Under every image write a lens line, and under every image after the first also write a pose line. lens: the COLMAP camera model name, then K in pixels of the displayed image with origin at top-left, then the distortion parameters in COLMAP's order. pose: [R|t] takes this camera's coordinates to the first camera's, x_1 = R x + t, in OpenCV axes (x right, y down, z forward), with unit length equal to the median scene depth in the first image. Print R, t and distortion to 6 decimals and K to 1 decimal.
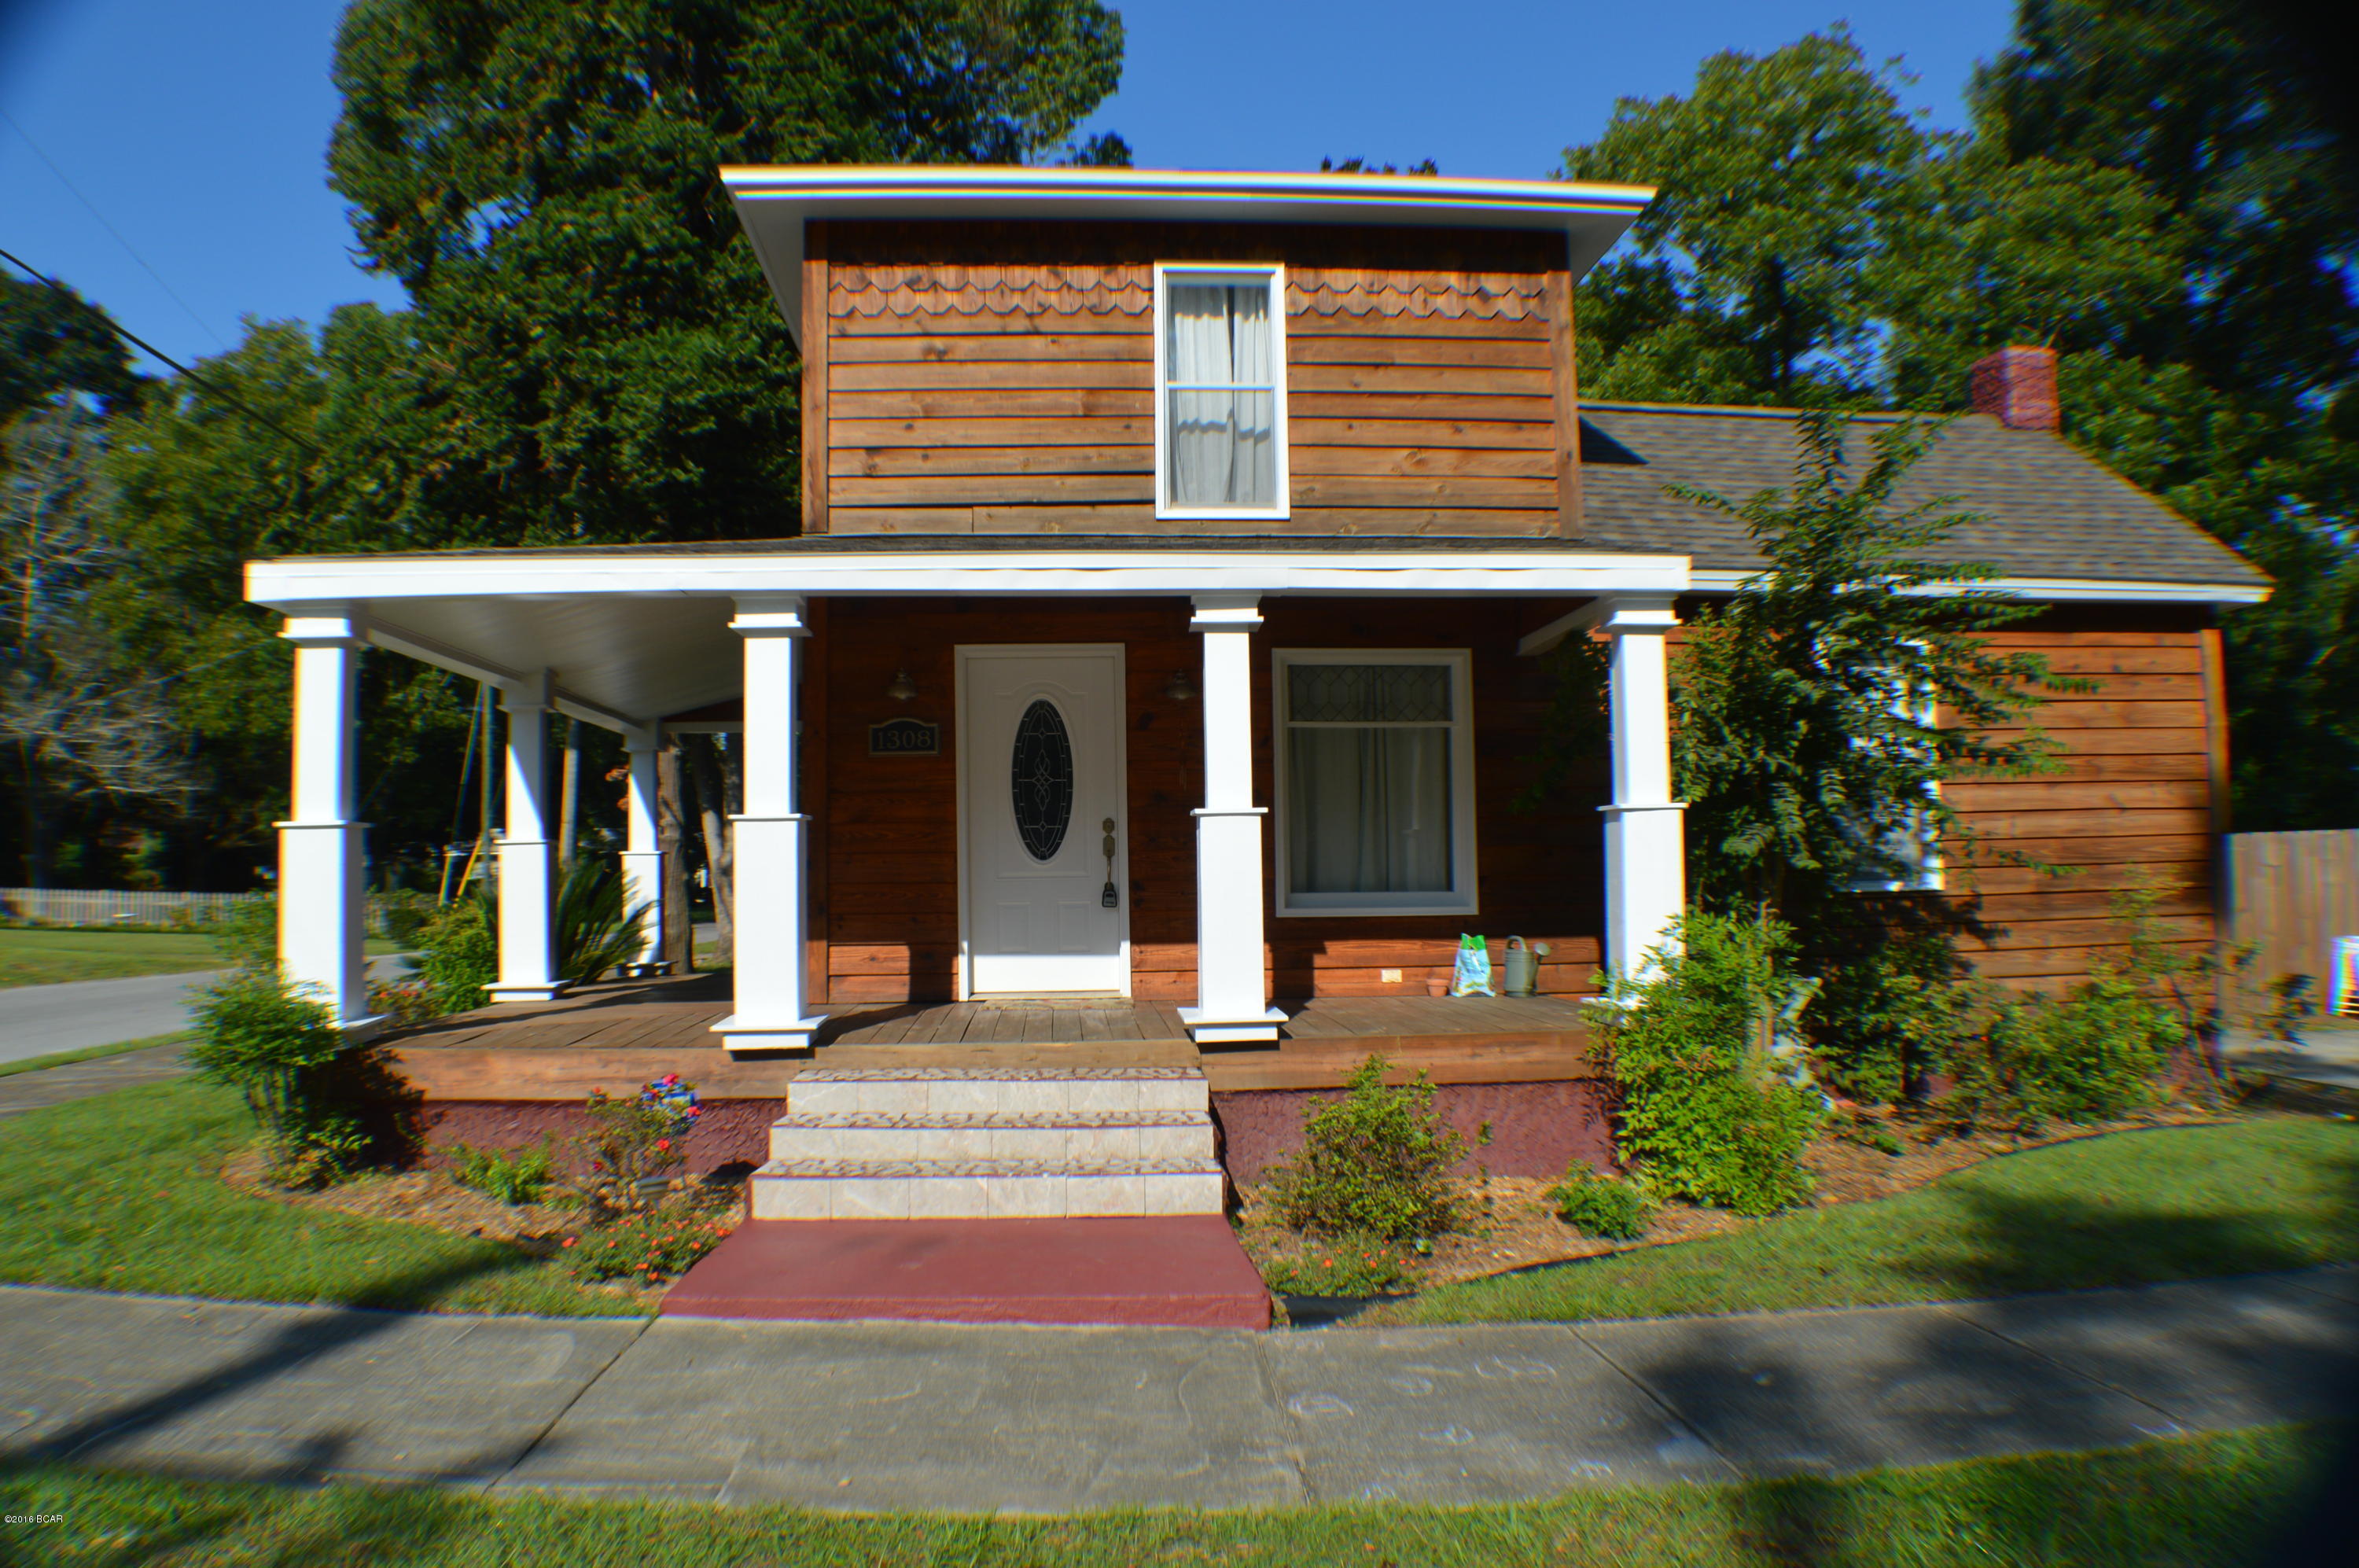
lens RADIAL K [[2023.2, 0, 1181.8], [0, 2023.2, 782.4], [0, 0, 1]] dist [-0.001293, -0.000191]
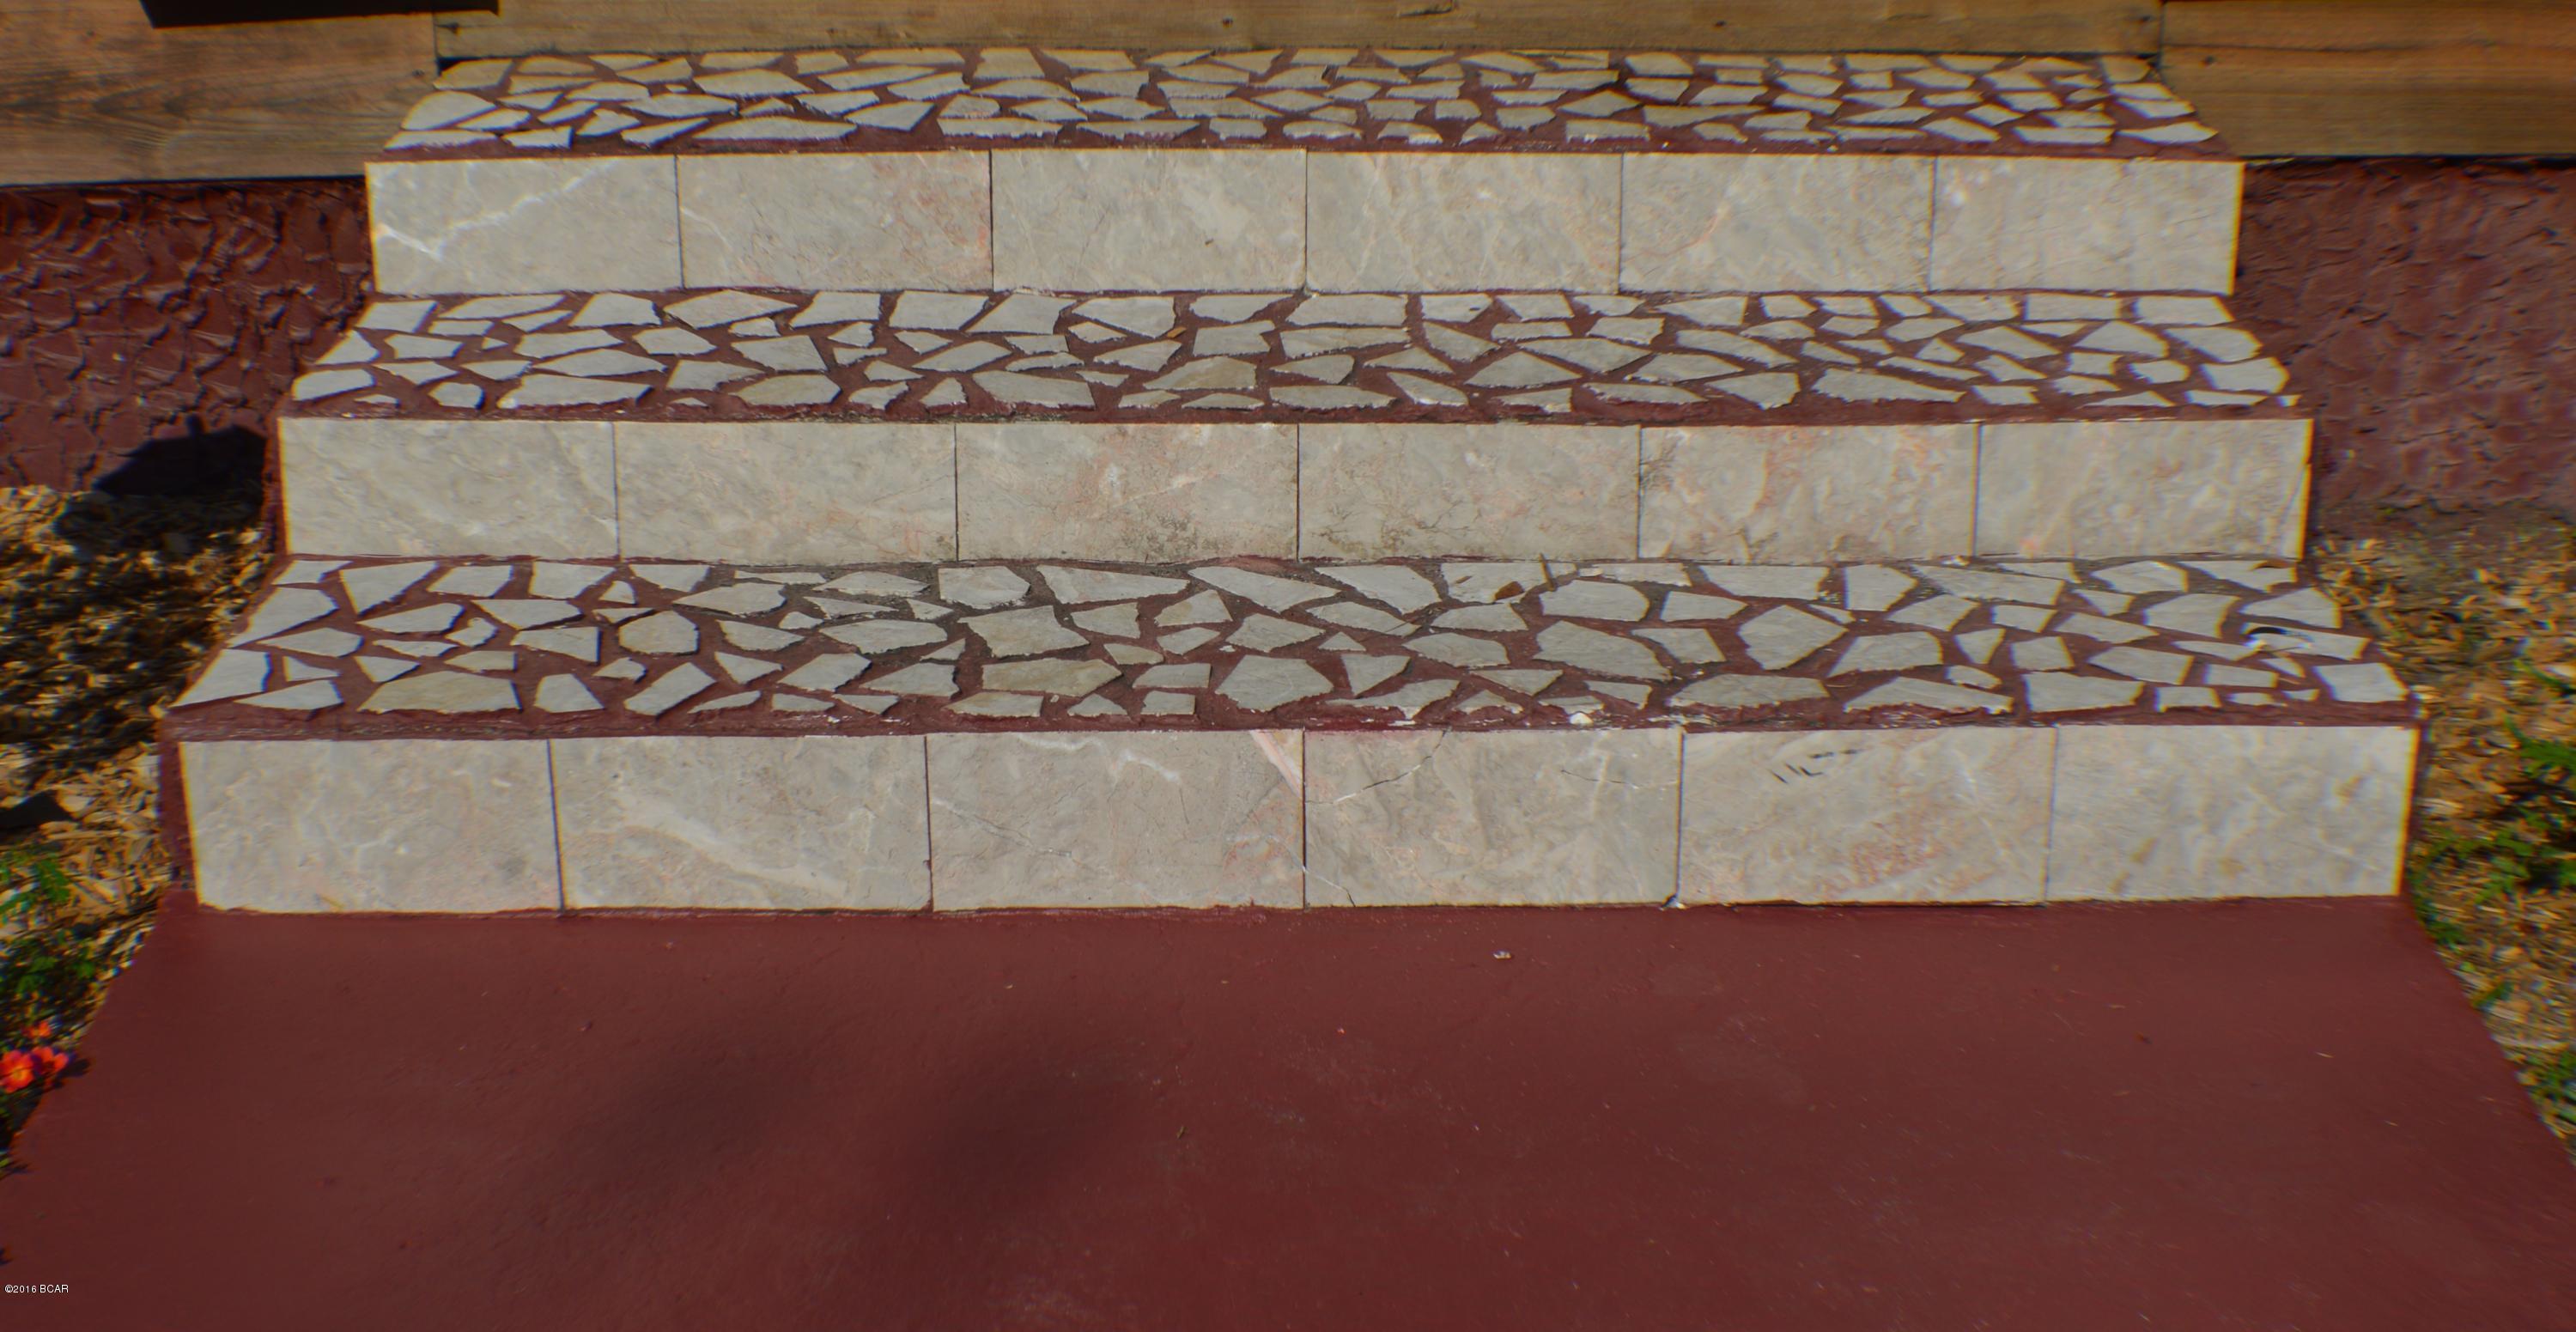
lens RADIAL K [[3986.1, 0, 1286.8], [0, 3986.1, 668.2], [0, 0, 1]] dist [-0.189489, 0.000000]
pose [[0.999276, 0.023432, -0.029988, -0.082047], [-0.009023, 0.911386, 0.411453, 0.021359], [0.036972, -0.410885, 0.910937, 0.606089]]
